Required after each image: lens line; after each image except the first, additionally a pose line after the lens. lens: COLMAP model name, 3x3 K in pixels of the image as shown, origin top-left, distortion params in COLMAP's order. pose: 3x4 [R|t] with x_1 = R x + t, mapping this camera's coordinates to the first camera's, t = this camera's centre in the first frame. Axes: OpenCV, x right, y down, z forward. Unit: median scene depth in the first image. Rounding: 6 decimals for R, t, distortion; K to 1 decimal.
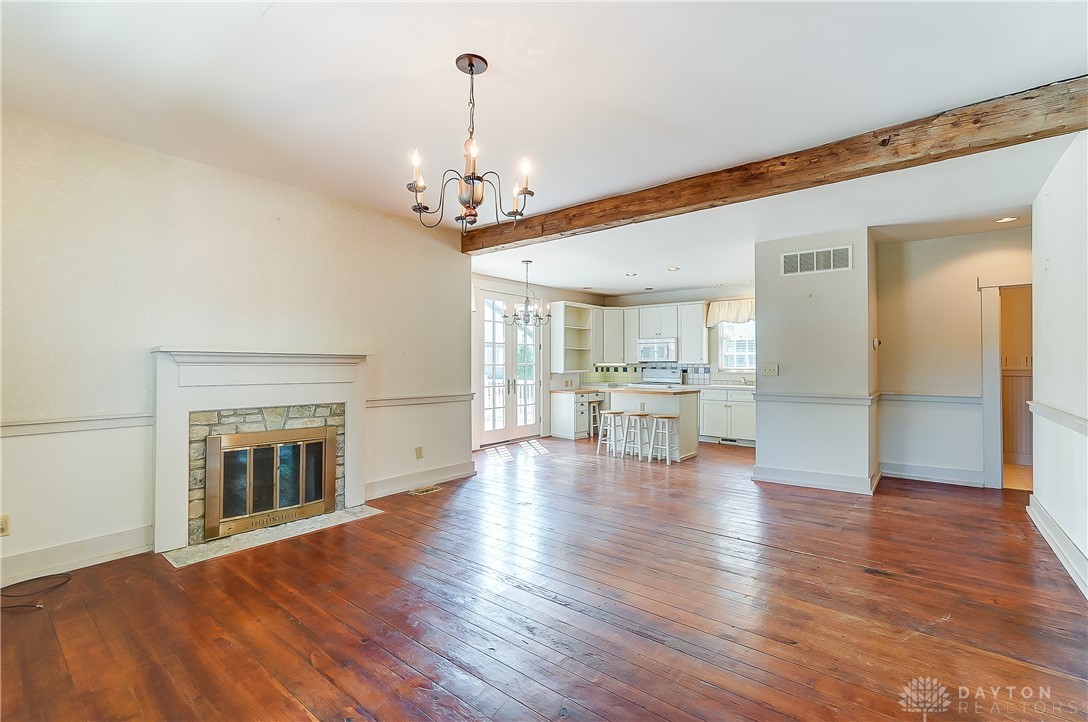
lens RADIAL K [[481.6, 0, 548.0], [0, 481.6, 356.1], [0, 0, 1]] dist [-0.034013, 0.012967]
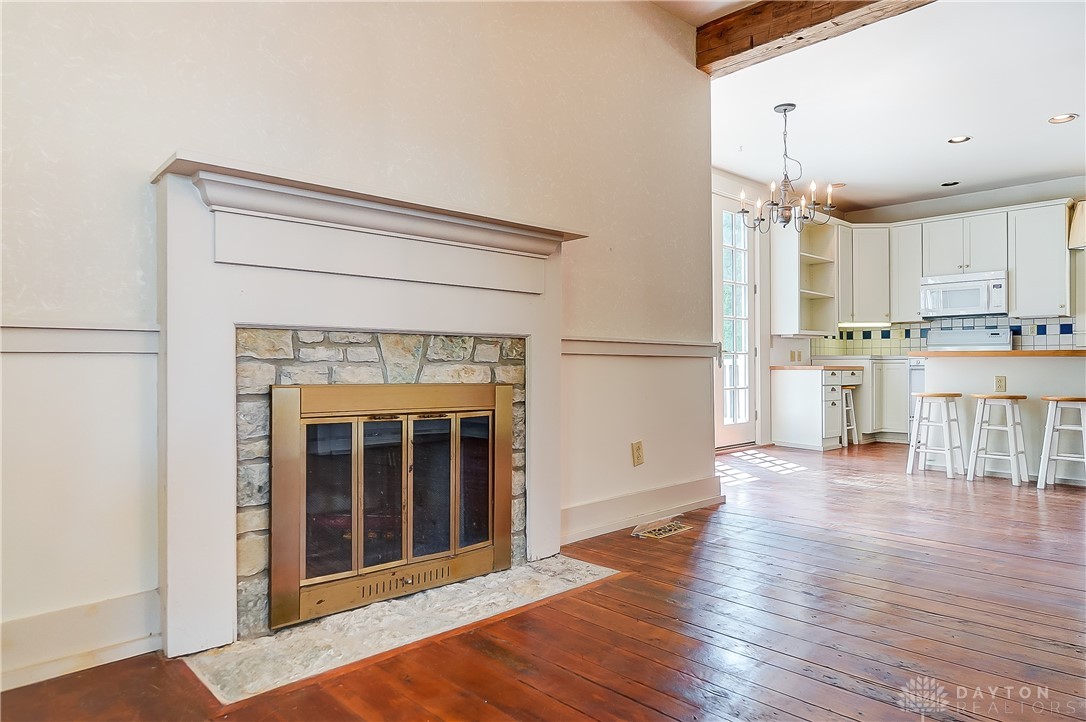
lens RADIAL K [[667.1, 0, 540.2], [0, 667.1, 359.2], [0, 0, 1]] dist [-0.006544, 0.011409]
pose [[0.989008, -0.005464, -0.147759, -0.245802], [0.006865, 0.999936, 0.008972, 0.089006], [0.147701, -0.009888, 0.988983, 0.276038]]
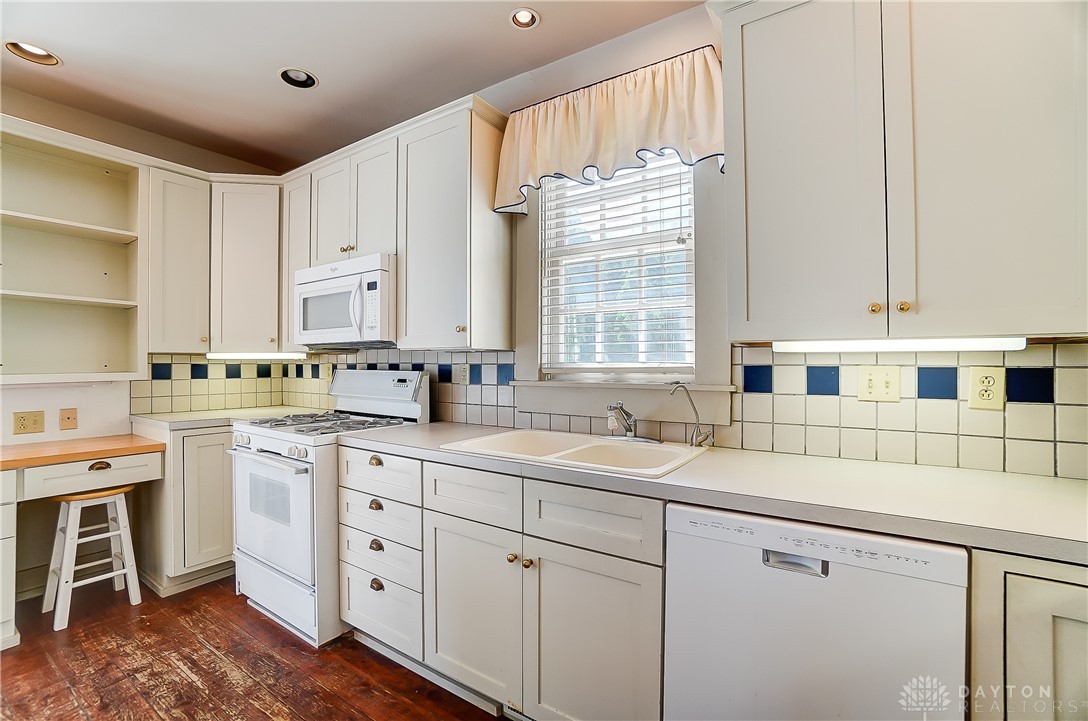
lens RADIAL K [[481.6, 0, 537.6], [0, 481.6, 363.3], [0, 0, 1]] dist [-0.034013, 0.012967]
pose [[0.997884, -0.004105, 0.064890, 0.554072], [0.002966, 0.999840, 0.017636, 0.031630], [-0.064952, -0.017406, 0.997737, 1.212790]]
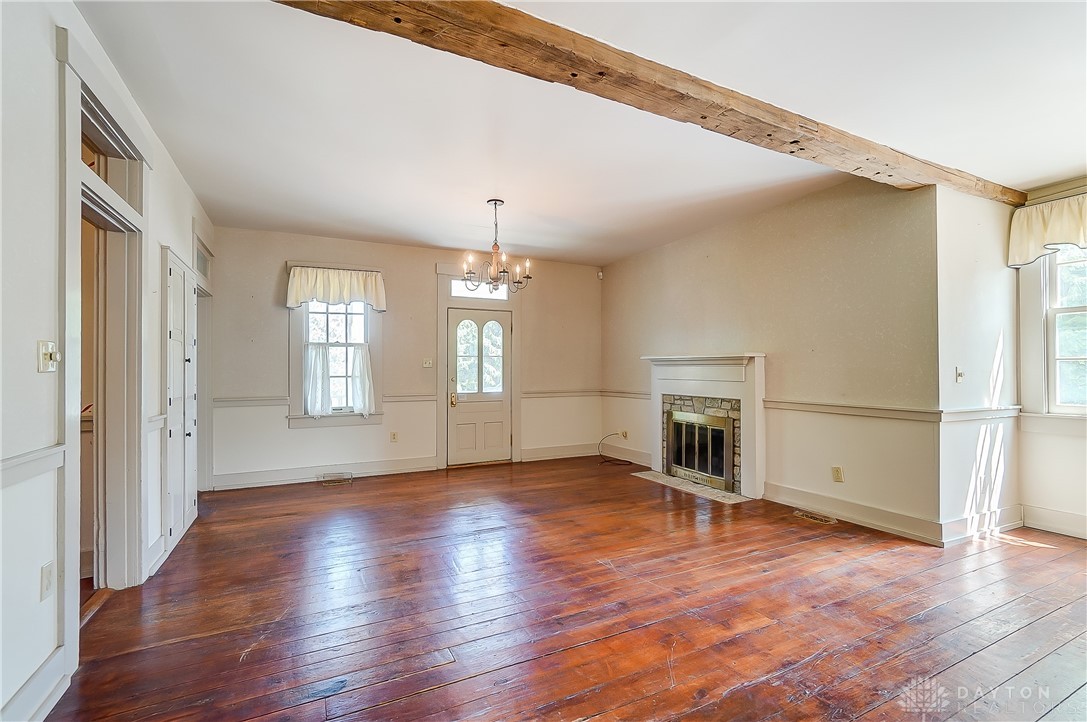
lens RADIAL K [[481.2, 0, 535.7], [0, 481.2, 361.8], [0, 0, 1]] dist [-0.034013, 0.012967]
pose [[-0.422160, -0.012937, -0.906429, 0.619130], [0.017404, 0.999598, -0.022373, 0.019662], [0.906354, -0.025221, -0.421766, 0.816466]]
